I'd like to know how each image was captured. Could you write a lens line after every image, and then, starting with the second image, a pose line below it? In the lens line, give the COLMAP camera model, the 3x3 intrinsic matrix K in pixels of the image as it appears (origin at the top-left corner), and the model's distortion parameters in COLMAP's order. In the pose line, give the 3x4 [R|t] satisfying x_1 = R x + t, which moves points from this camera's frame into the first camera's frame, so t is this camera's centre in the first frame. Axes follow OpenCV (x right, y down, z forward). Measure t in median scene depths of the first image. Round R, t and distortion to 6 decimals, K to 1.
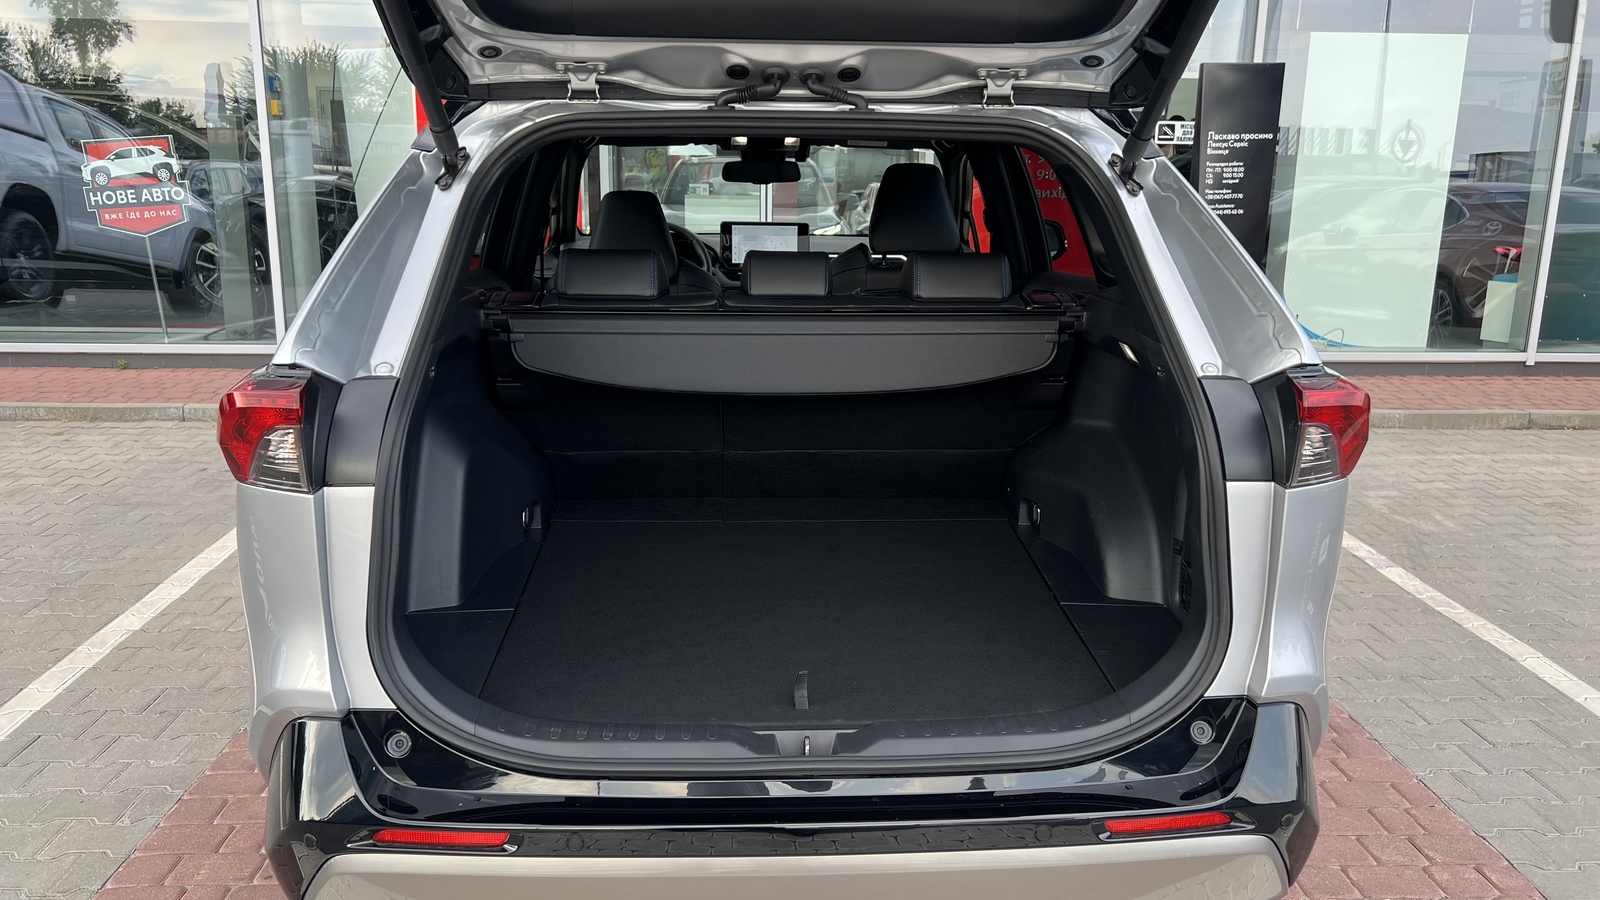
lens RADIAL K [[1255.0, 0, 800.0], [0, 1255.0, 450.0], [0, 0, 1]] dist [0.050985, -0.061941]
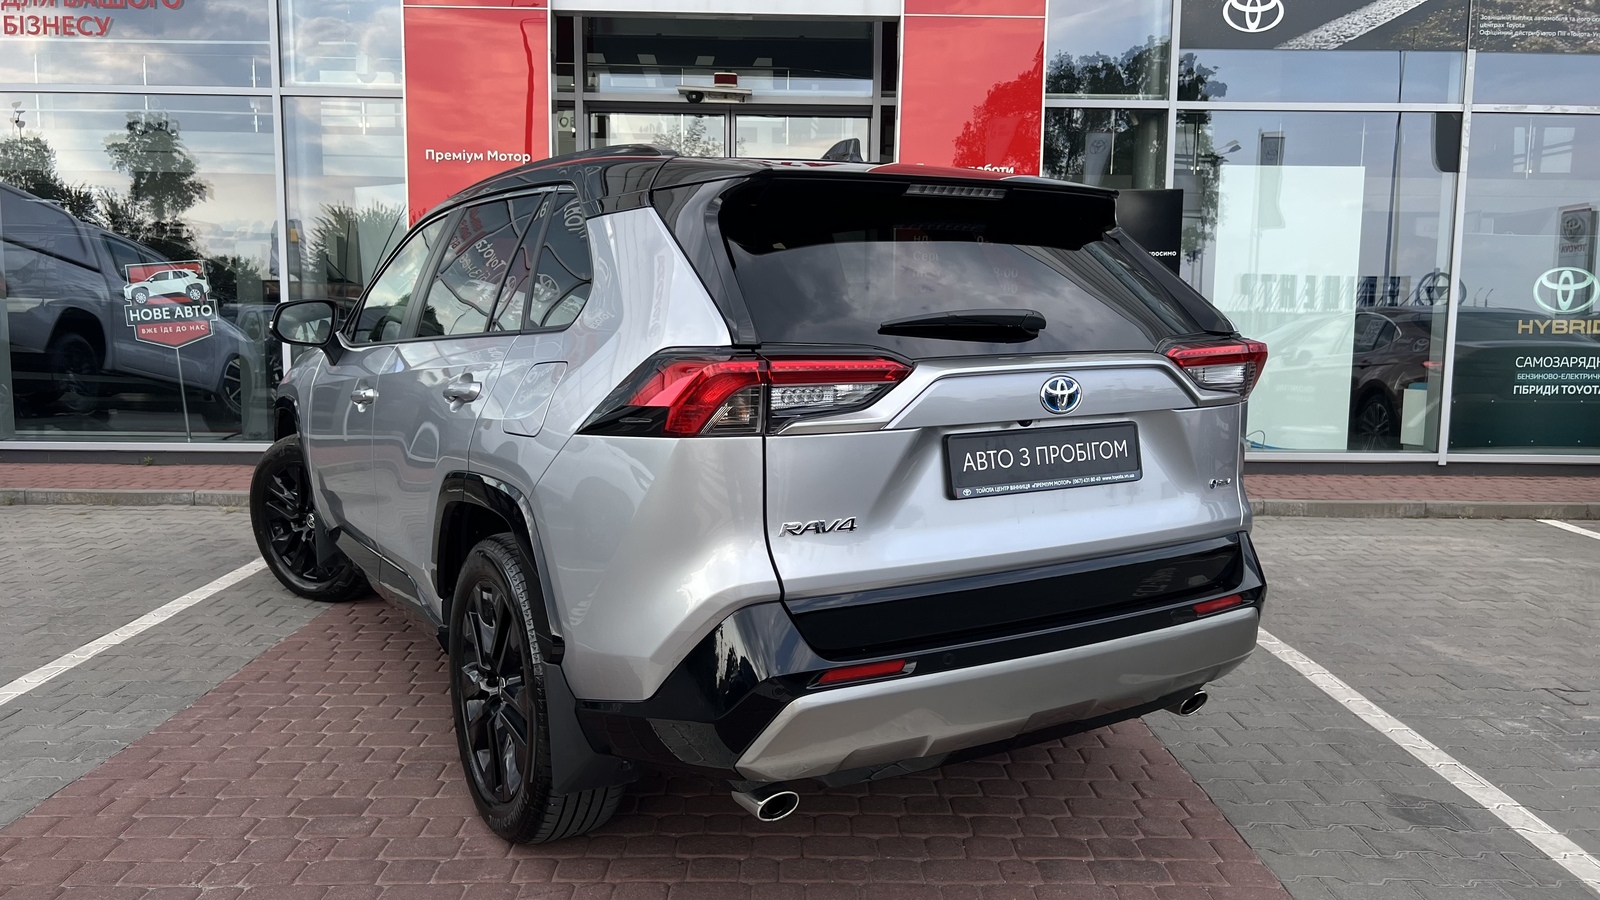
lens RADIAL K [[1255.0, 0, 800.0], [0, 1255.0, 450.0], [0, 0, 1]] dist [0.050985, -0.061941]
pose [[0.999335, 0.000405, -0.036465, 0.083974], [-0.004683, 0.993083, -0.117322, 0.054476], [0.036165, 0.117415, 0.992424, -0.090314]]
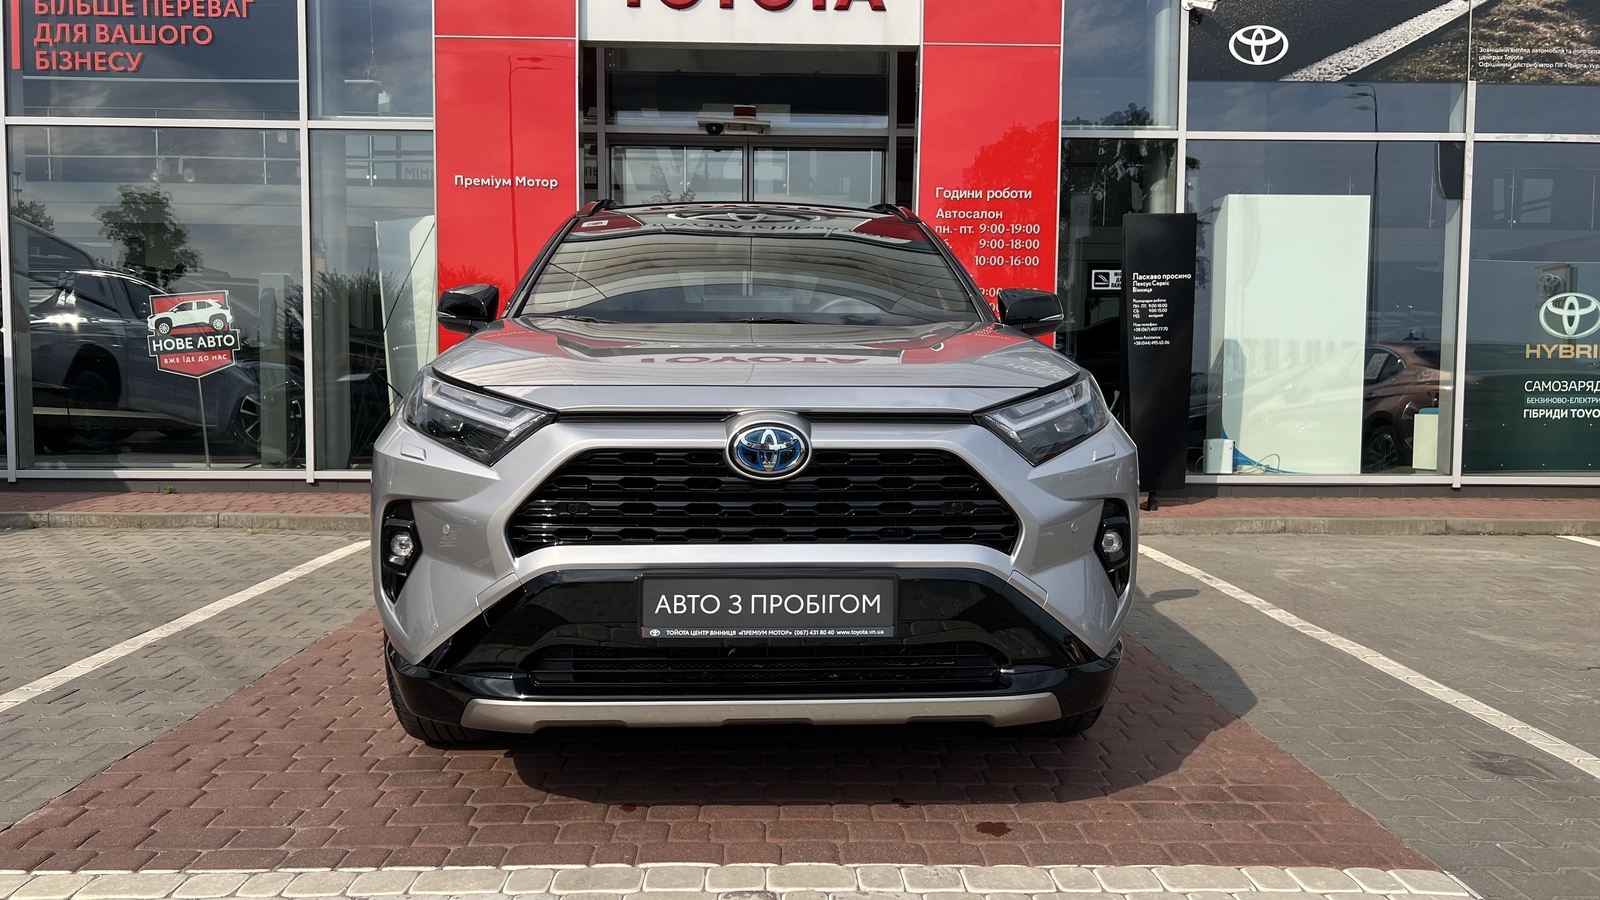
lens RADIAL K [[1250.0, 0, 790.2], [0, 1250.0, 443.7], [0, 0, 1]] dist [0.058980, -0.070691]
pose [[0.999516, -0.006052, -0.030530, 0.049880], [0.000618, 0.984575, -0.174961, 0.094683], [0.031118, 0.174858, 0.984102, -0.088913]]
